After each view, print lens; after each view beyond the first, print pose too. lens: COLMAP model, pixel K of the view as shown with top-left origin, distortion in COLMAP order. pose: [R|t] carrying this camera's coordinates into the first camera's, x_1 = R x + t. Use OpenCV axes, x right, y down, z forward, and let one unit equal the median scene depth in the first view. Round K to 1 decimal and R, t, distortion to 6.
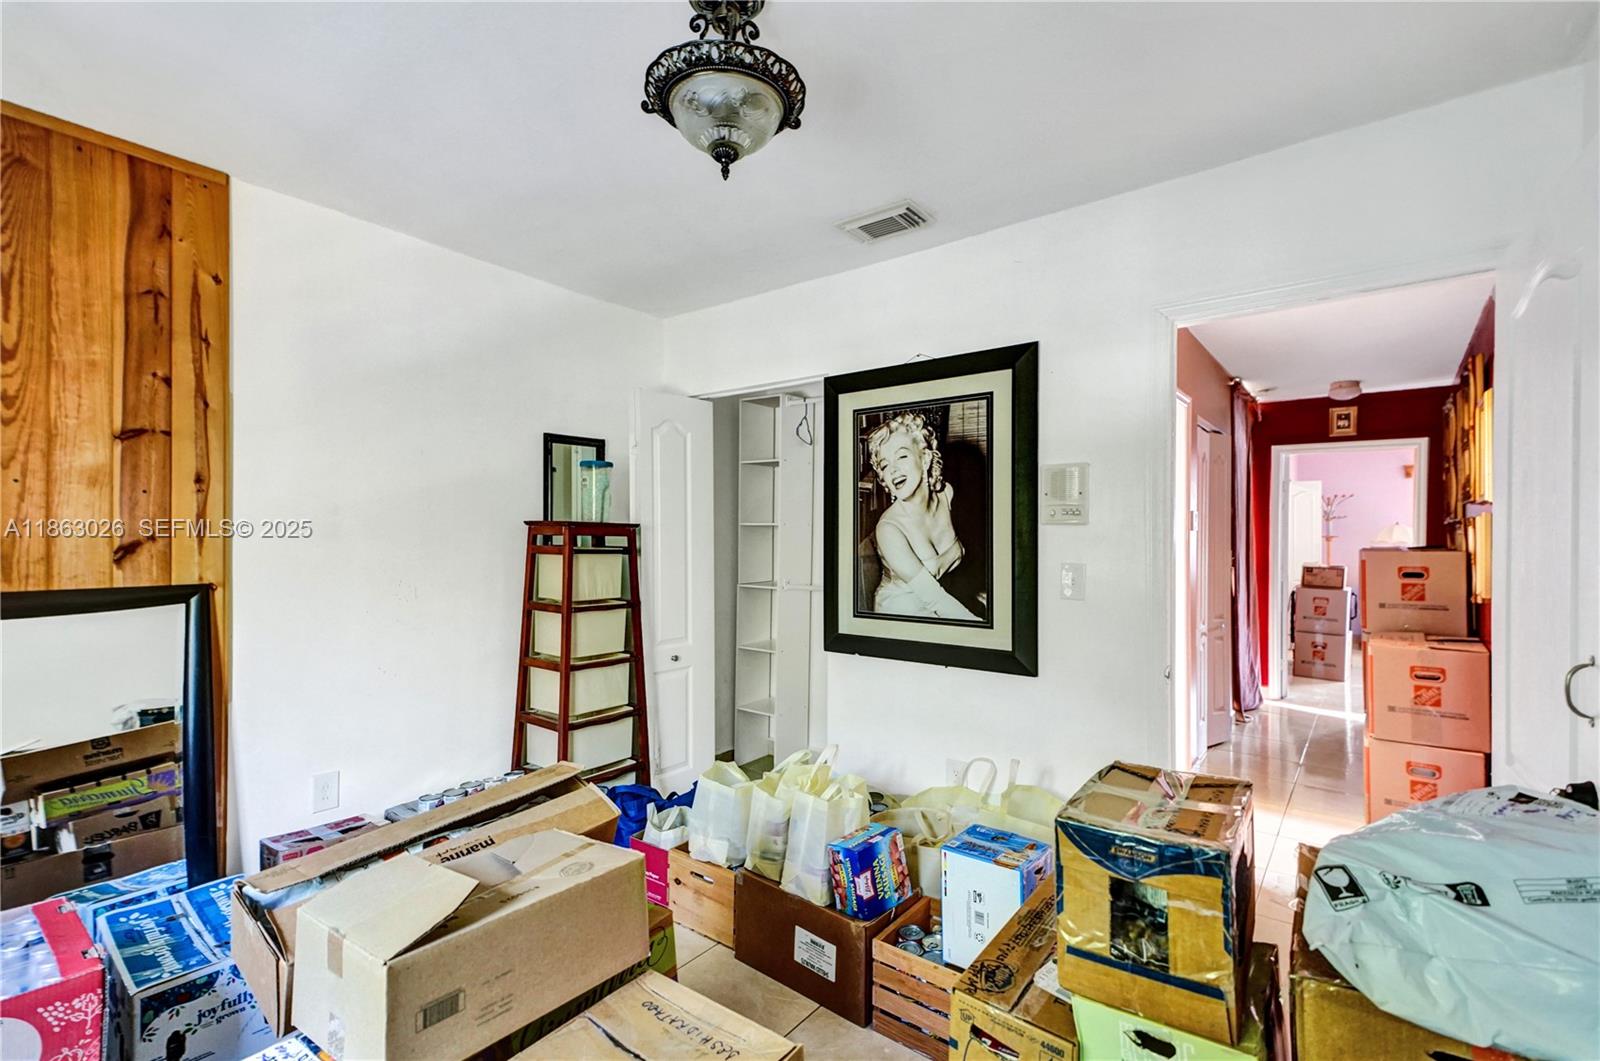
lens RADIAL K [[738.2, 0, 801.2], [0, 738.2, 542.7], [0, 0, 1]] dist [-0.000401, 0.000557]
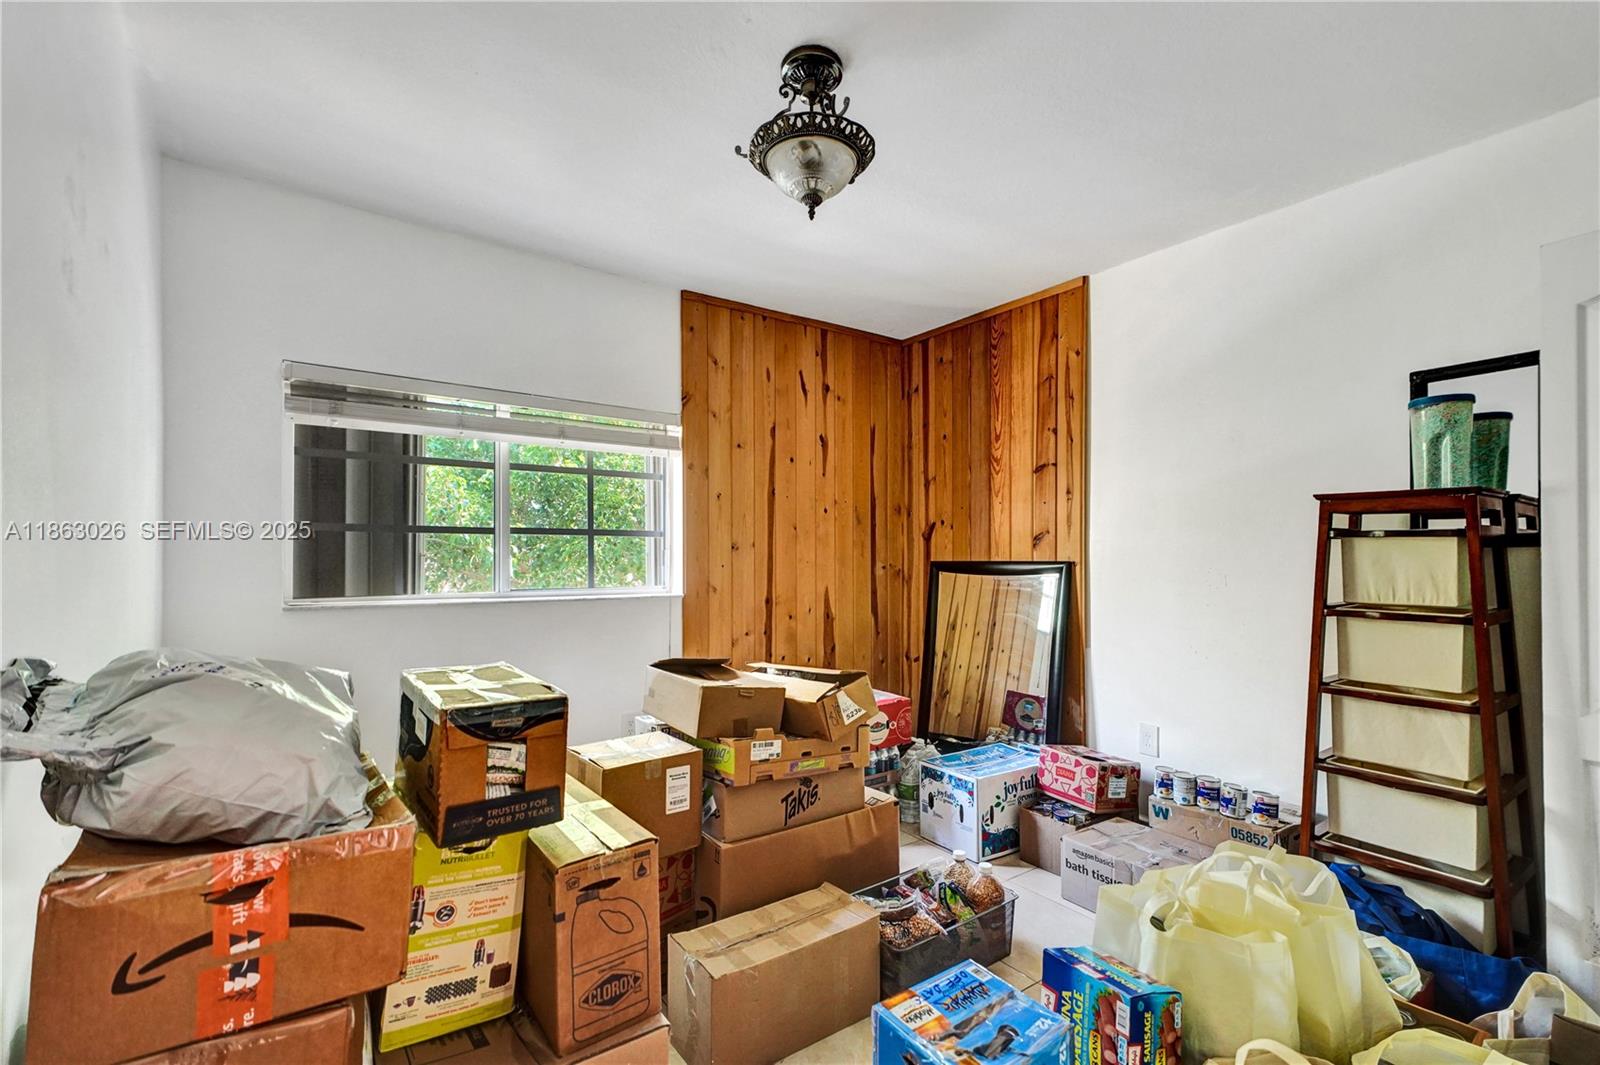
lens RADIAL K [[738.2, 0, 801.2], [0, 738.2, 544.7], [0, 0, 1]] dist [-0.000401, 0.000557]
pose [[-0.323695, -0.005525, -0.946145, 0.791063], [0.004535, 0.999962, -0.007390, 0.032114], [0.946151, -0.006682, -0.323658, 0.982734]]
